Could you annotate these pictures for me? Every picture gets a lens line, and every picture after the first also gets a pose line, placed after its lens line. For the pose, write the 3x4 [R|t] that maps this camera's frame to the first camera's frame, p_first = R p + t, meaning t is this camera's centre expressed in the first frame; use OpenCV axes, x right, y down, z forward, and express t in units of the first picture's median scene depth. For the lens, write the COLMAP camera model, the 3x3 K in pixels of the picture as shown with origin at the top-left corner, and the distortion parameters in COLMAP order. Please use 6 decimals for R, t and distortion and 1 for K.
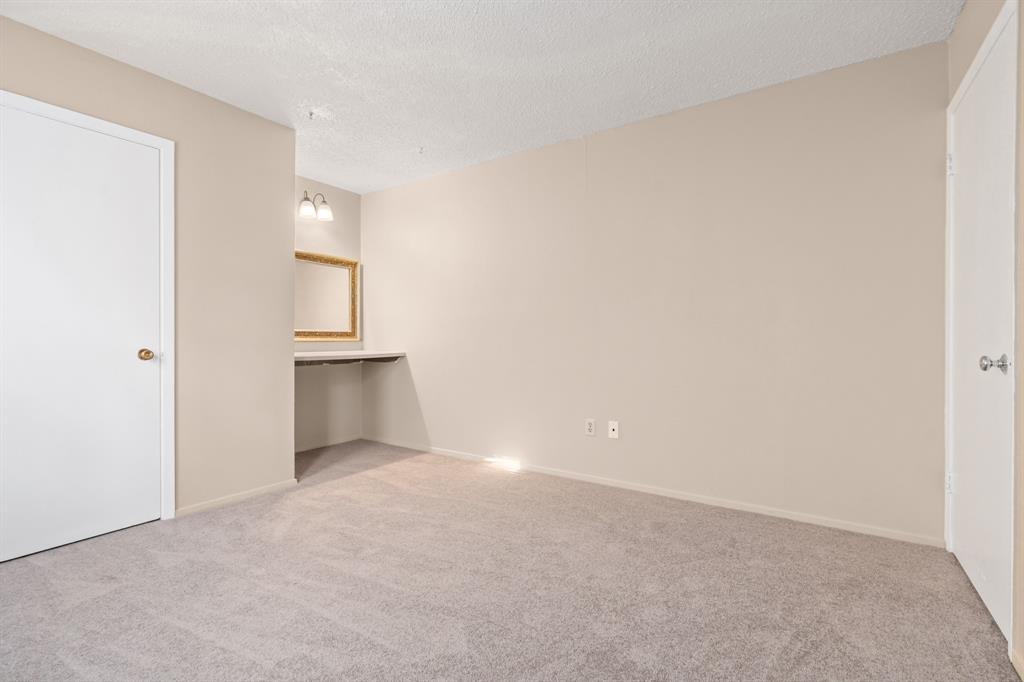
lens RADIAL K [[463.0, 0, 510.6], [0, 463.0, 339.5], [0, 0, 1]] dist [-0.004618, 0.001755]
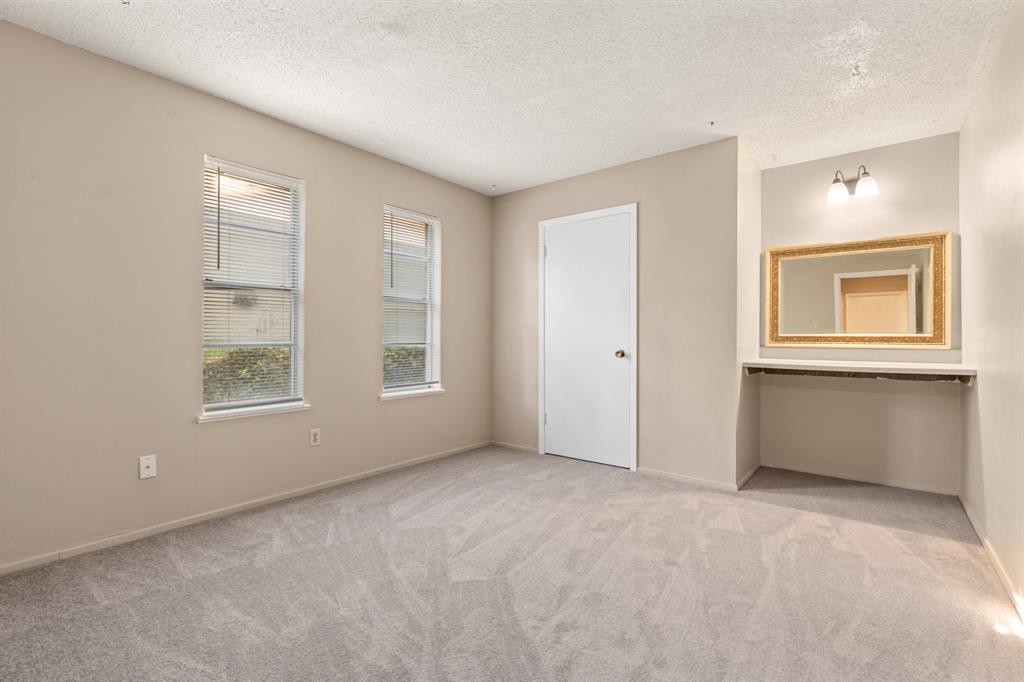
lens RADIAL K [[463.0, 0, 510.7], [0, 463.0, 337.7], [0, 0, 1]] dist [-0.004618, 0.001755]
pose [[-0.074365, -0.003853, -0.997224, 0.611418], [-0.008480, 0.999959, -0.003231, -0.009988], [0.997195, 0.008216, -0.074395, 0.637275]]
